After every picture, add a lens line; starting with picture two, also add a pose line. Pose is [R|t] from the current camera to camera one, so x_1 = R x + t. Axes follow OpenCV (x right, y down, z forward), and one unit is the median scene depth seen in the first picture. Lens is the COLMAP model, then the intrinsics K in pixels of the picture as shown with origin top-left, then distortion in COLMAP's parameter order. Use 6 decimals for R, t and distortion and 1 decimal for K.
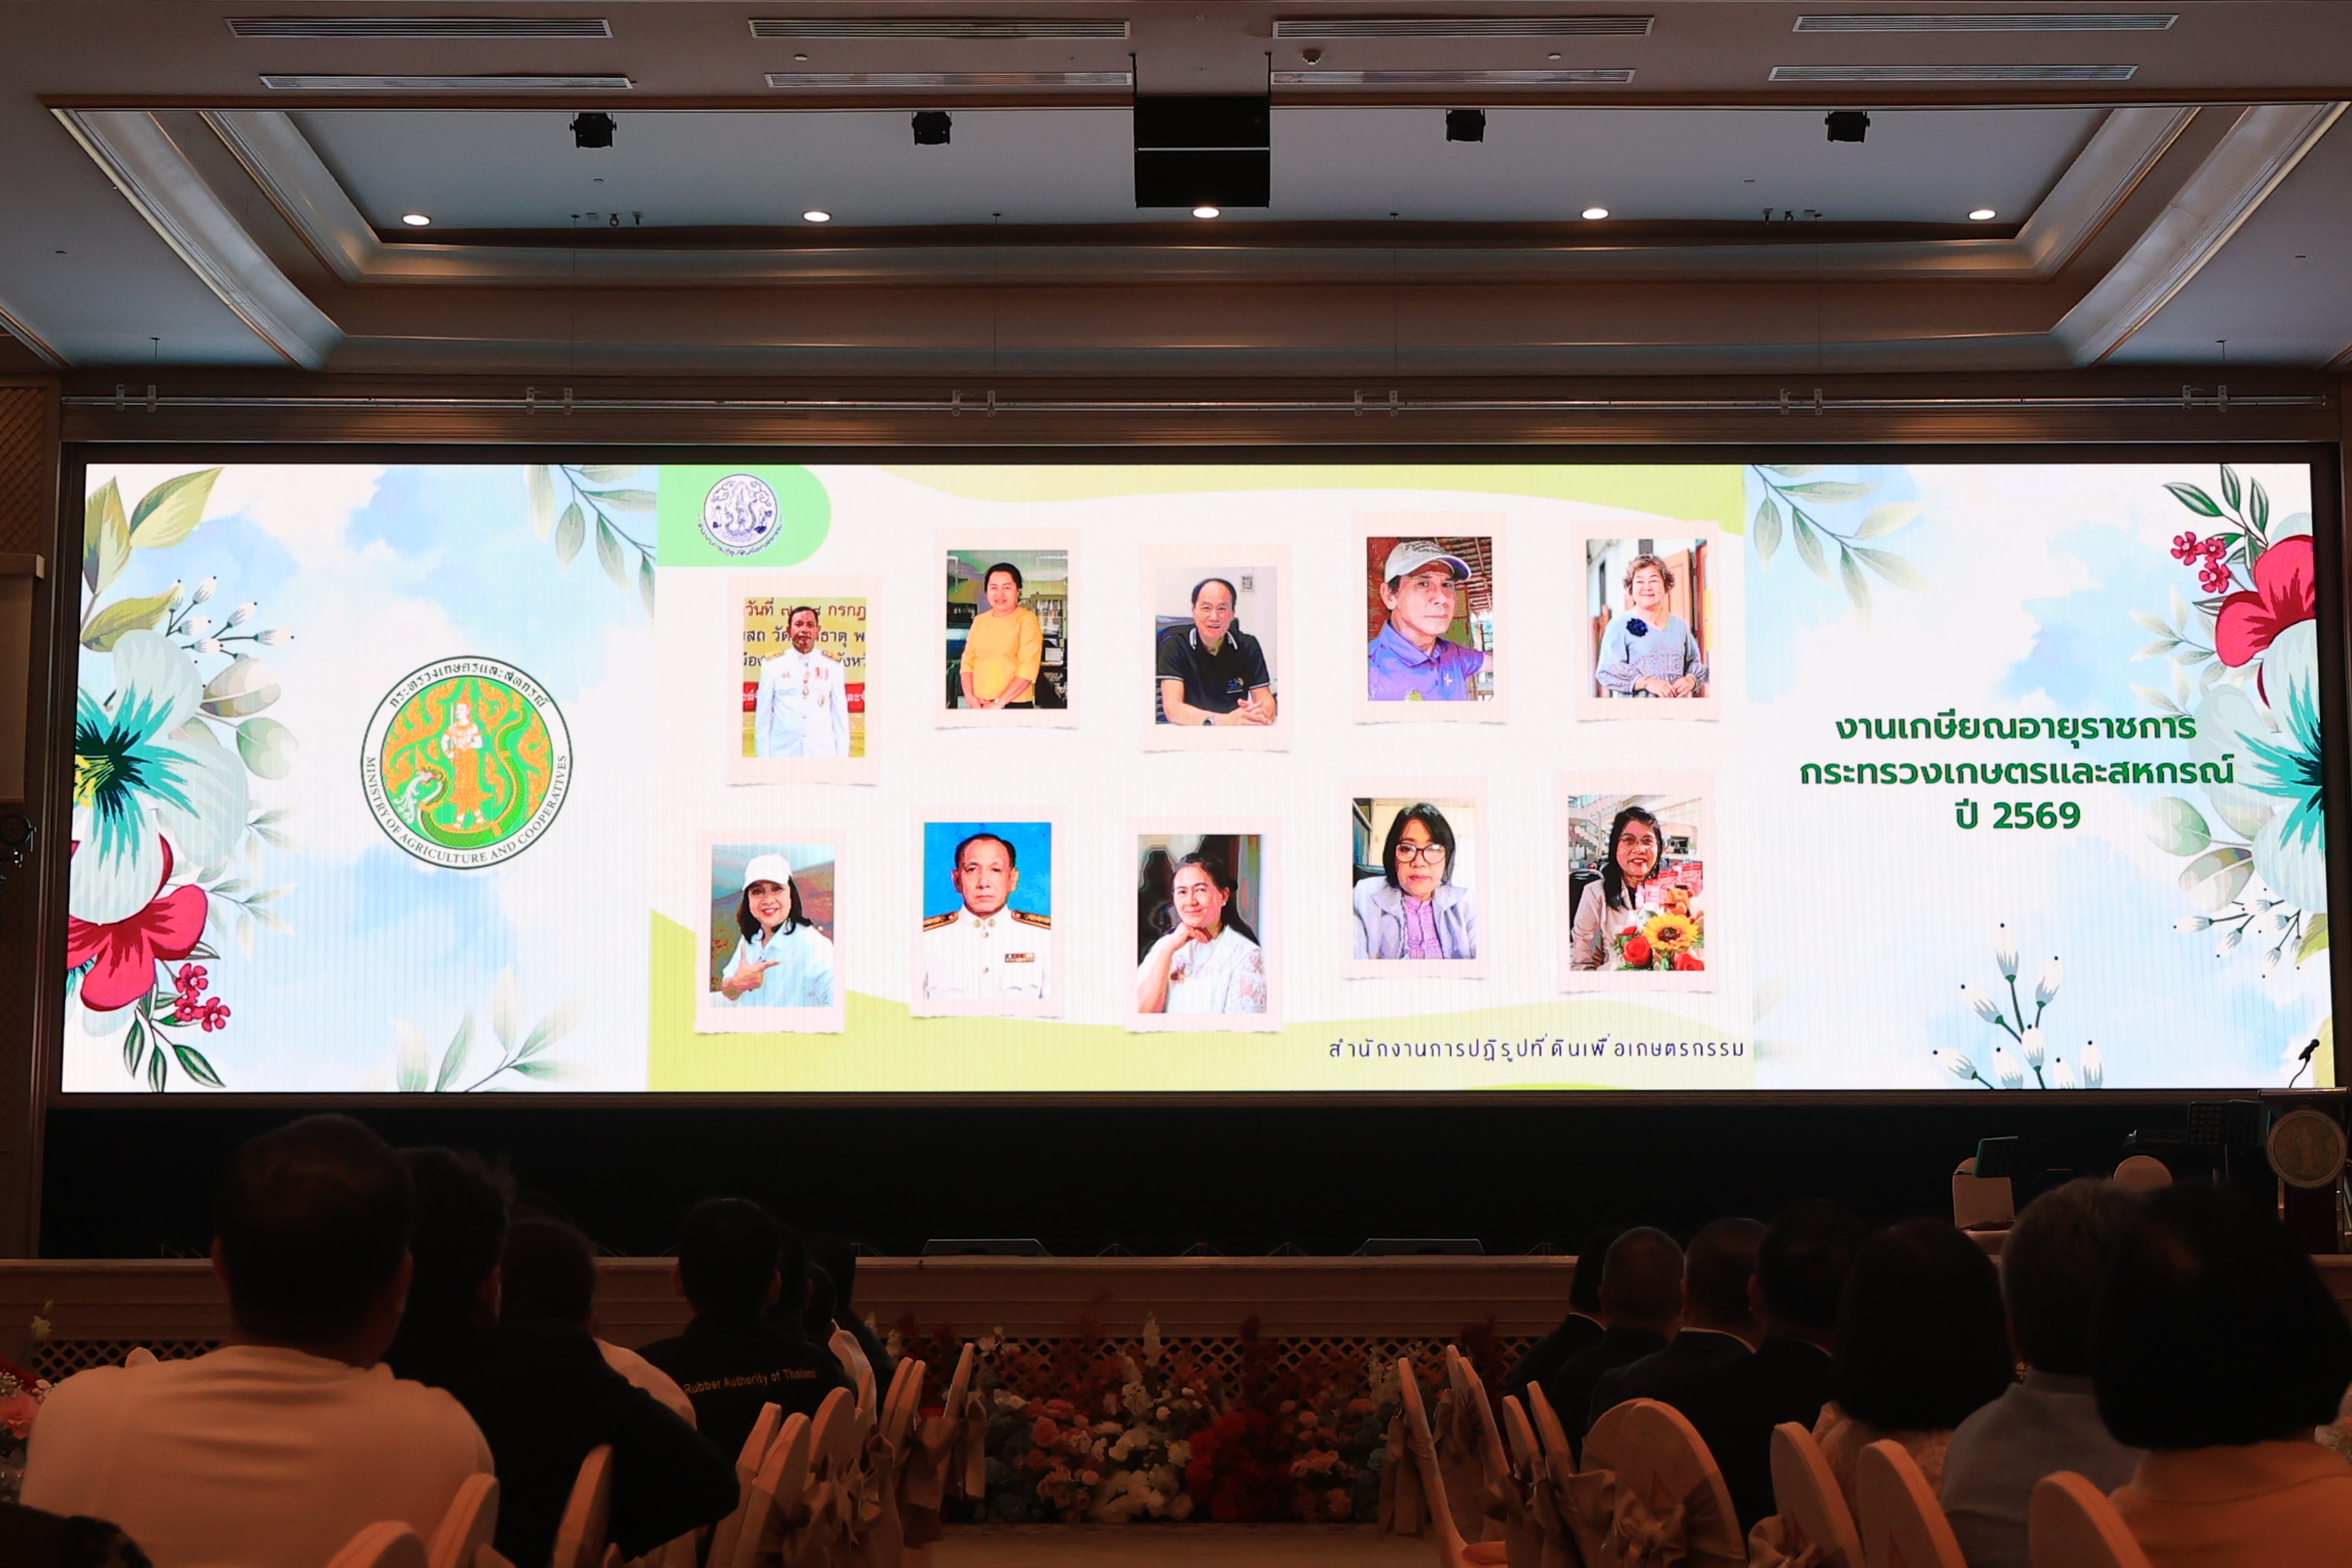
lens RADIAL K [[3816.8, 0, 1176.0], [0, 3816.8, 784.0], [0, 0, 1]] dist [0.014316, 0.057932]
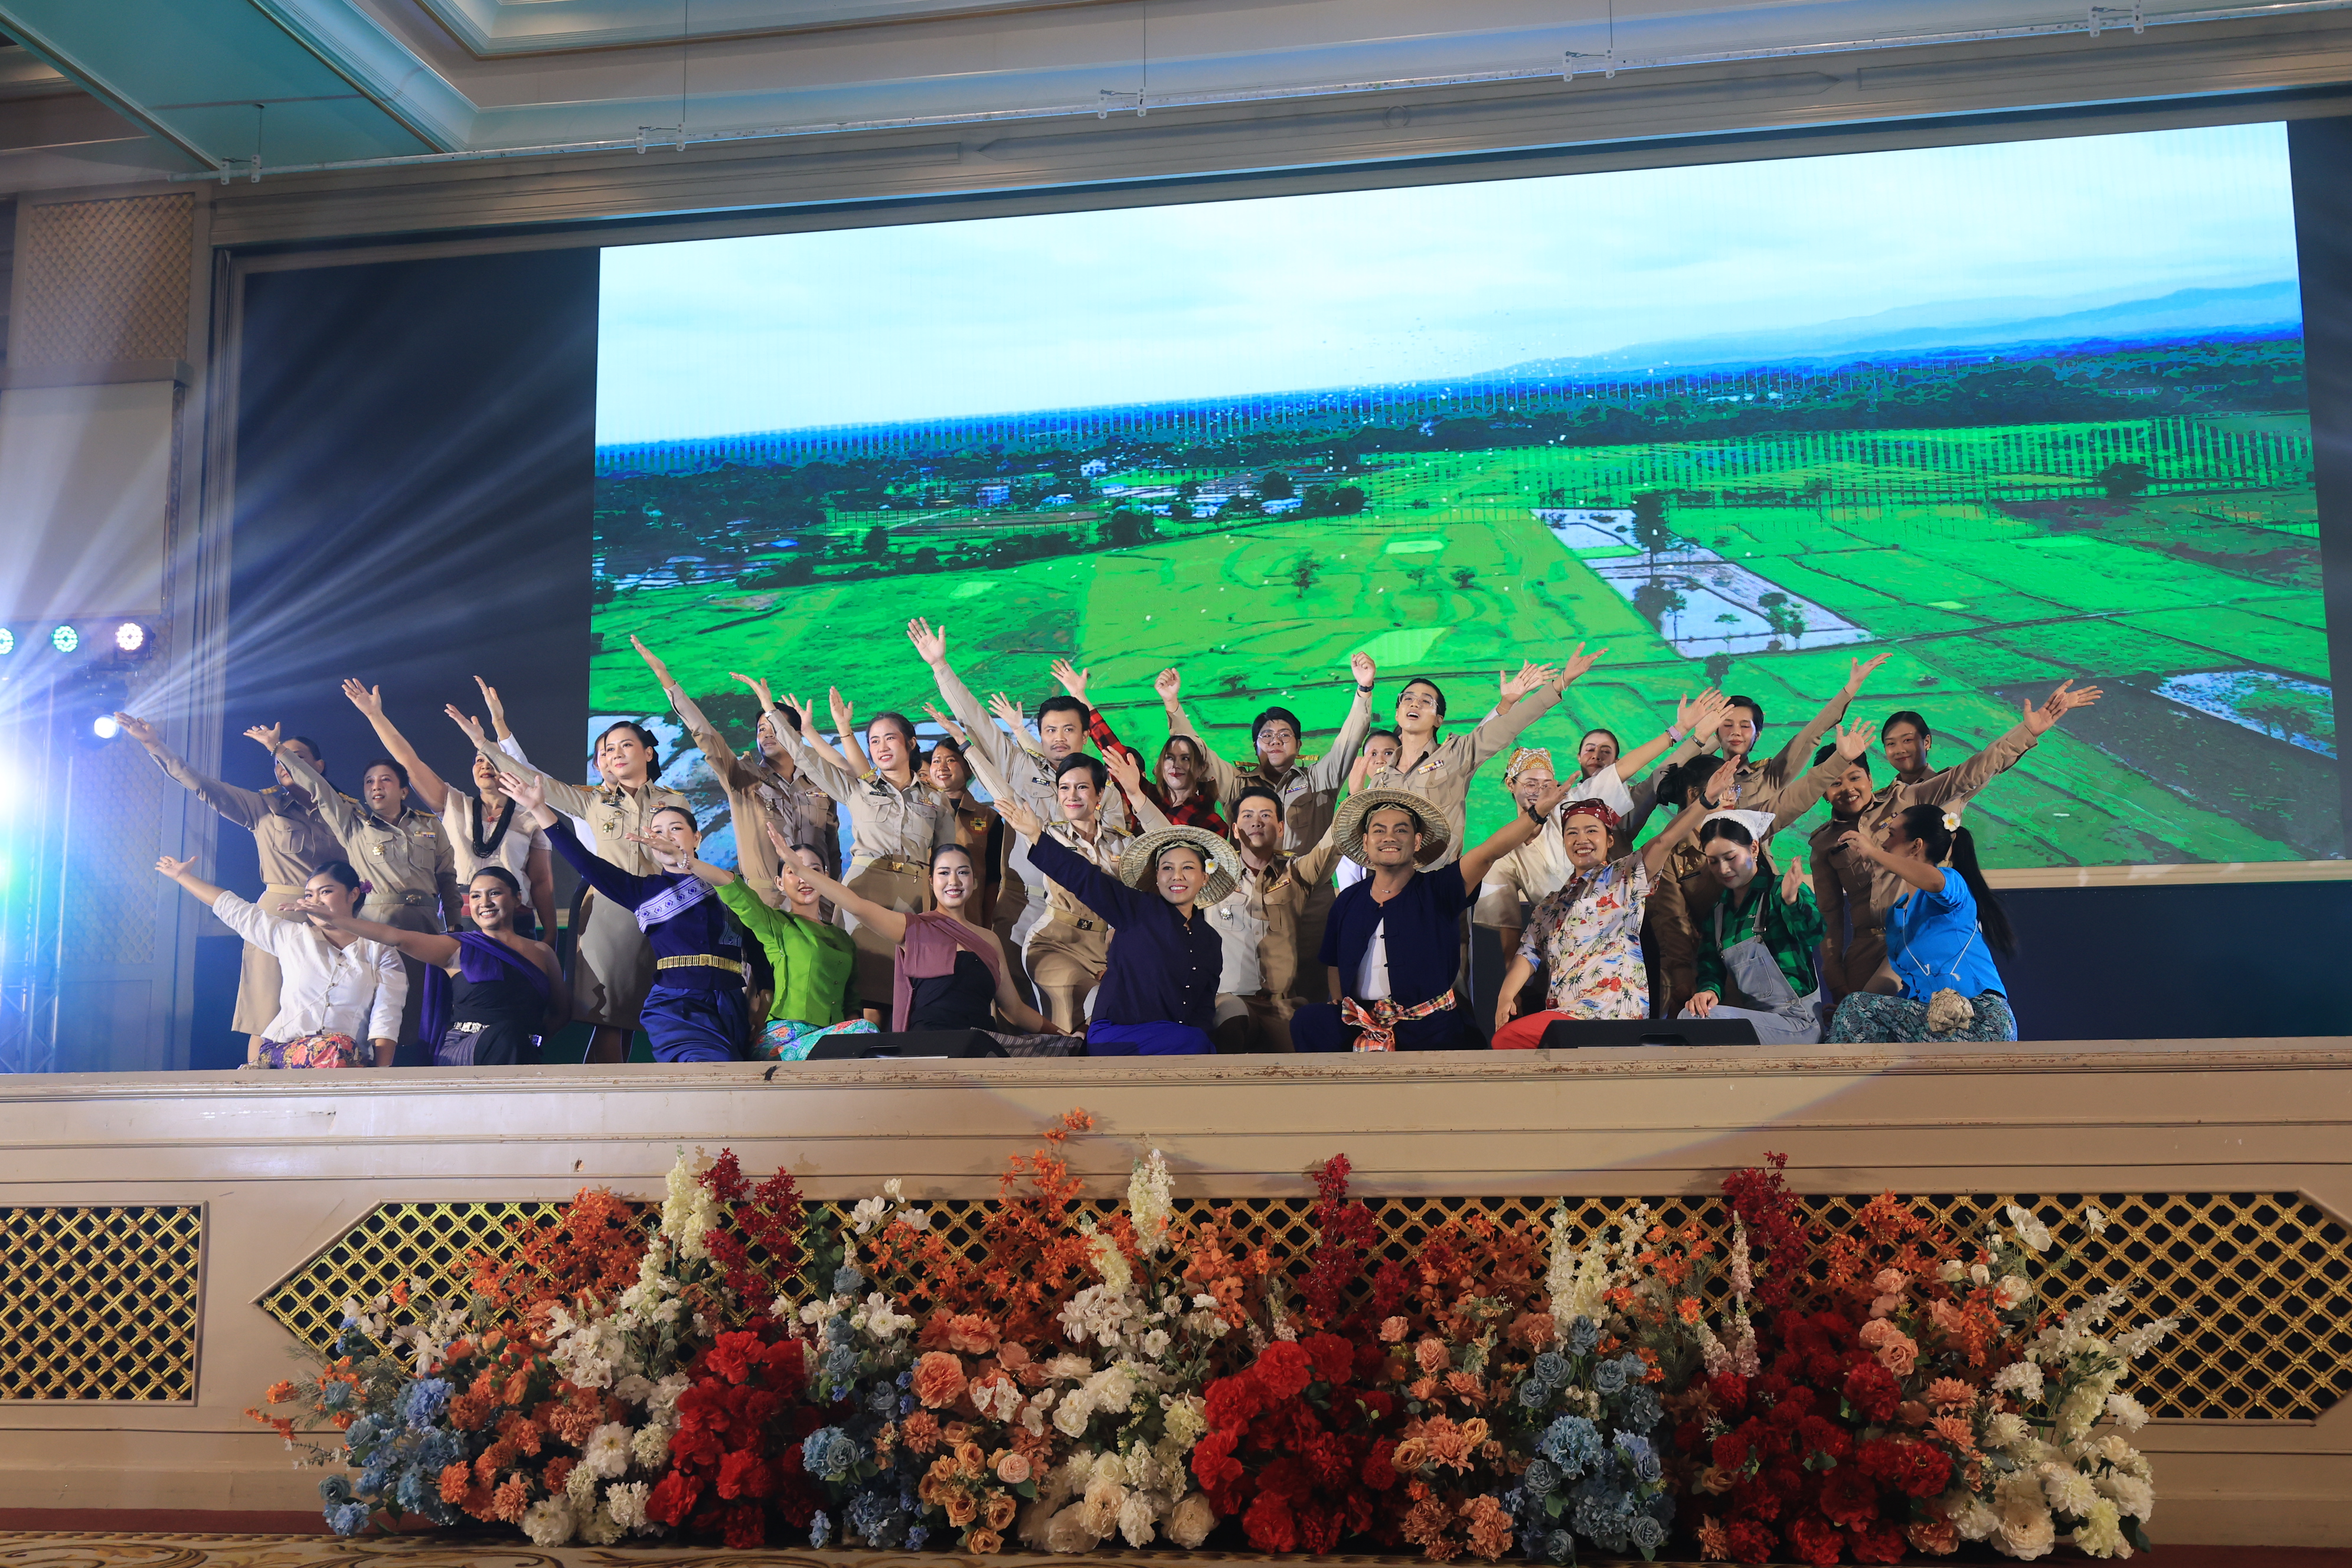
lens RADIAL K [[2314.1, 0, 1176.0], [0, 2314.1, 784.0], [0, 0, 1]] dist [0.024277, -0.044162]
pose [[0.987072, -0.032112, -0.157027, 0.036883], [0.030423, 0.999451, -0.013149, 0.063272], [0.157363, 0.008202, 0.987507, 0.473358]]
